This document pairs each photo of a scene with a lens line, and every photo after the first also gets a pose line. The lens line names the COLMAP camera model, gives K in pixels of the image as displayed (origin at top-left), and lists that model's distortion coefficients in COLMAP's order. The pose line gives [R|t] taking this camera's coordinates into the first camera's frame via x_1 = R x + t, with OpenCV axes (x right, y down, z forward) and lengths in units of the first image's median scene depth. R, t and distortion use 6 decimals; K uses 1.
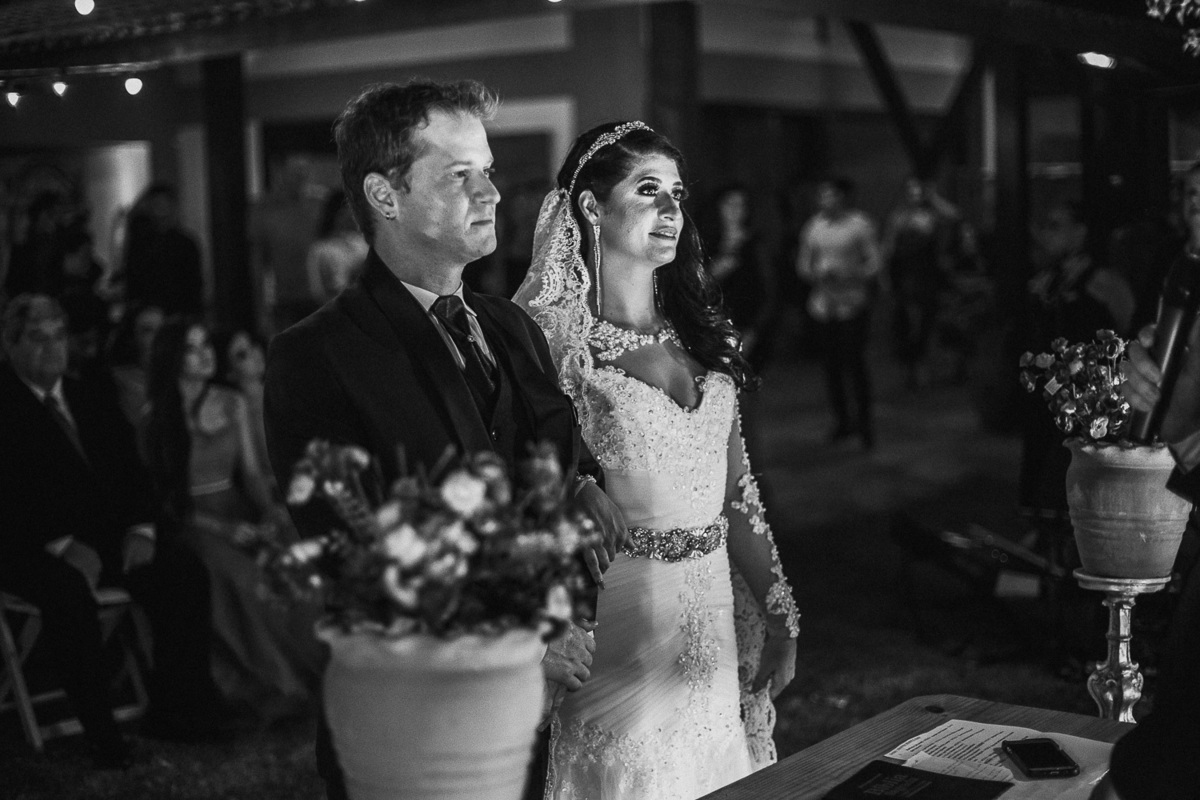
lens RADIAL K [[1609.9, 0, 665.0], [0, 1609.9, 382.6], [0, 0, 1]] dist [-0.047479, -0.050671]
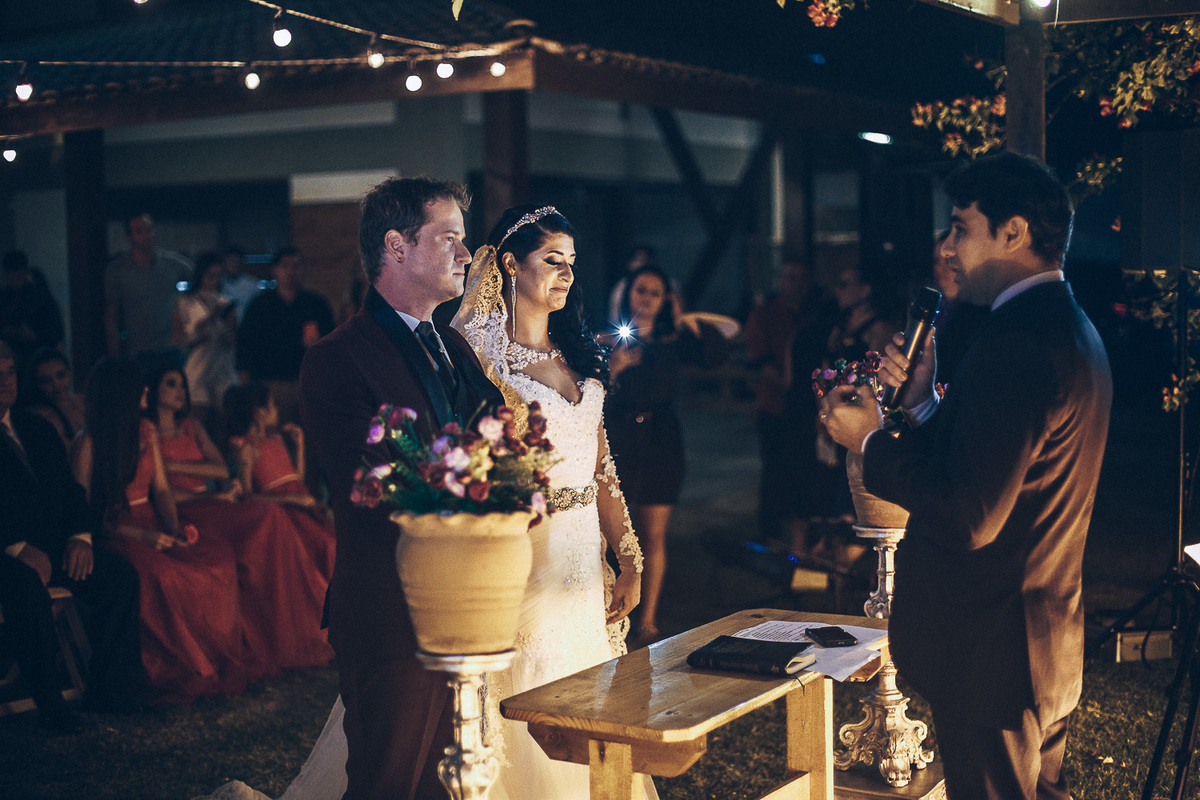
lens RADIAL K [[1750.3, 0, 600.0], [0, 1750.3, 400.0], [0, 0, 1]] dist [0.023702, 0.046620]
pose [[0.994749, -0.004566, 0.102242, -0.118597], [0.008463, 0.999253, -0.037707, 0.064833], [-0.101993, 0.038374, 0.994045, -0.494671]]
